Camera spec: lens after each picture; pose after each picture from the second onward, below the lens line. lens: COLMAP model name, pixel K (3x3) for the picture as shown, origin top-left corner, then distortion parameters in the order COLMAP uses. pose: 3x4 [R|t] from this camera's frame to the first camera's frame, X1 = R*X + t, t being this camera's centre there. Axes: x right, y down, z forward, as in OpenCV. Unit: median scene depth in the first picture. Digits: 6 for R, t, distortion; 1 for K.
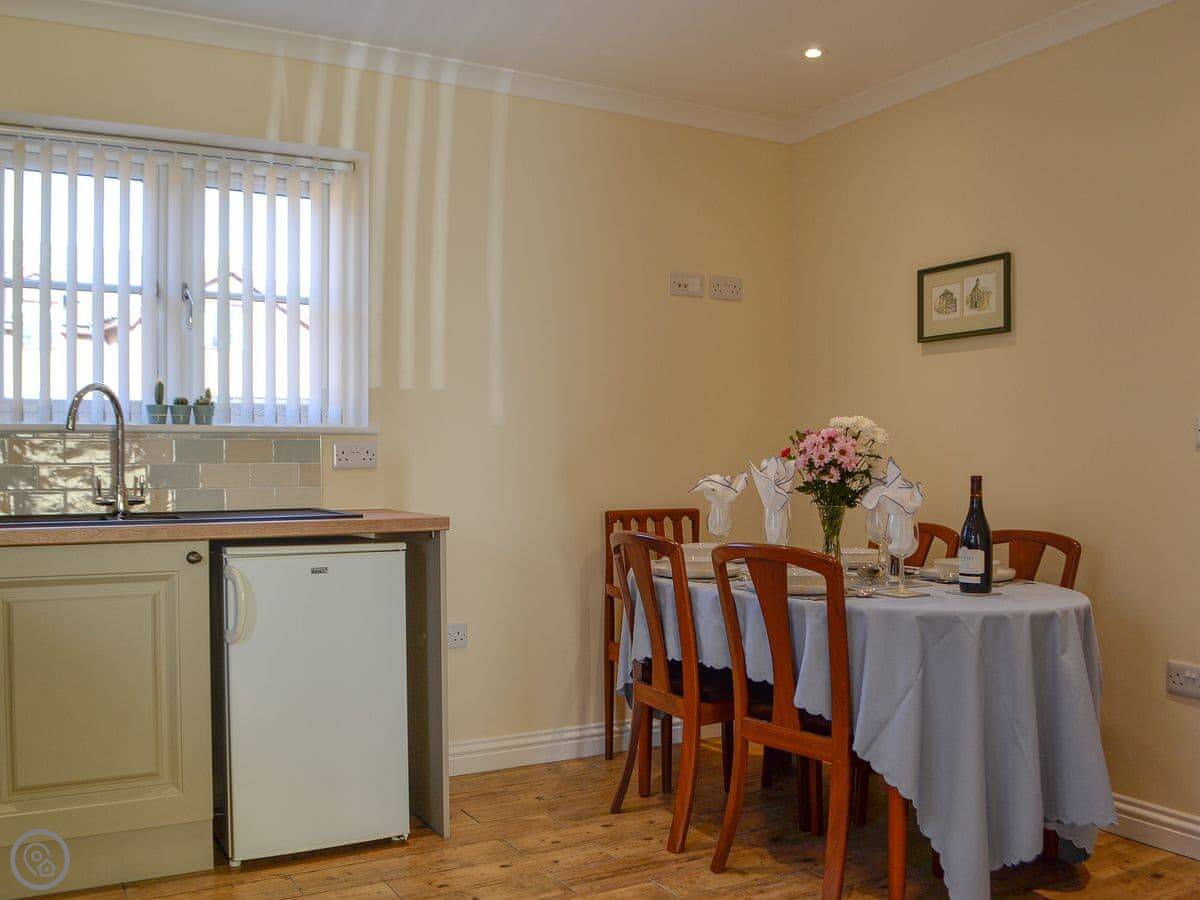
lens RADIAL K [[1092.3, 0, 600.0], [0, 1092.3, 450.0], [0, 0, 1]] dist [-0.071406, -0.019338]
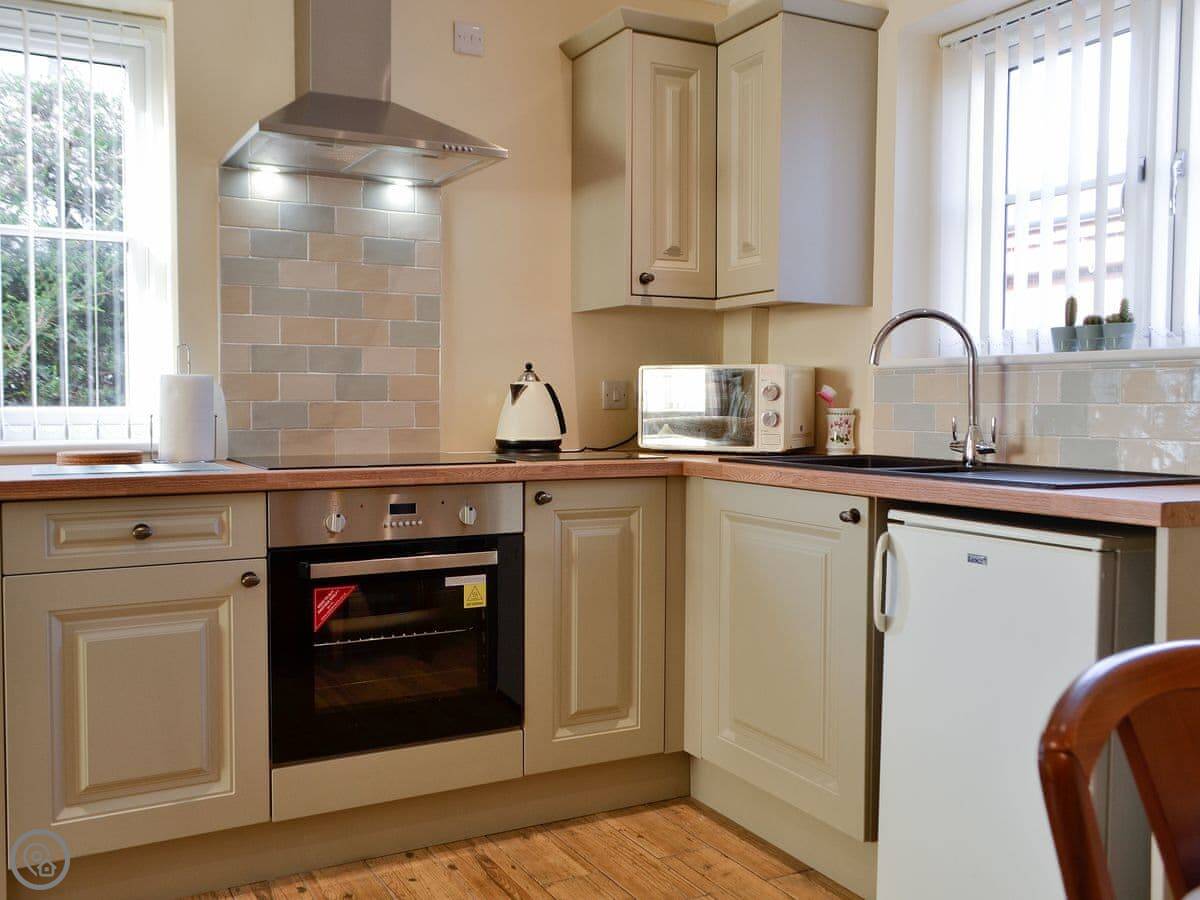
lens RADIAL K [[1092.3, 0, 600.0], [0, 1092.3, 450.0], [0, 0, 1]] dist [-0.071406, -0.019338]
pose [[-0.012034, 0.046660, -0.998838, 0.438690], [0.001045, 0.998911, 0.046650, 0.011481], [0.999927, -0.000483, -0.012070, 0.812934]]
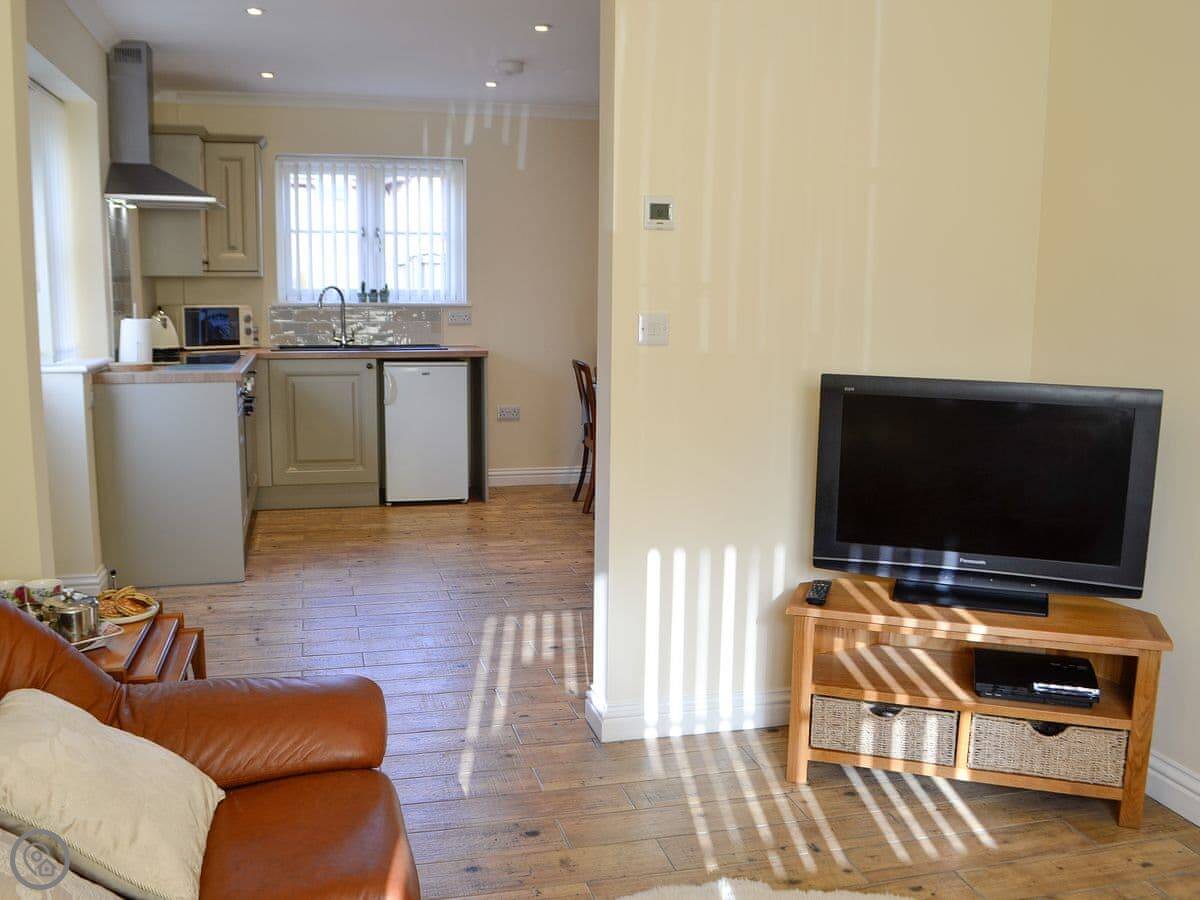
lens RADIAL K [[1092.3, 0, 600.0], [0, 1092.3, 450.0], [0, 0, 1]] dist [-0.071406, -0.019338]
pose [[0.967363, 0.048352, -0.248739, 0.660731], [-0.010836, 0.988622, 0.150033, -0.073156], [0.253163, -0.142441, 0.956880, -1.074831]]
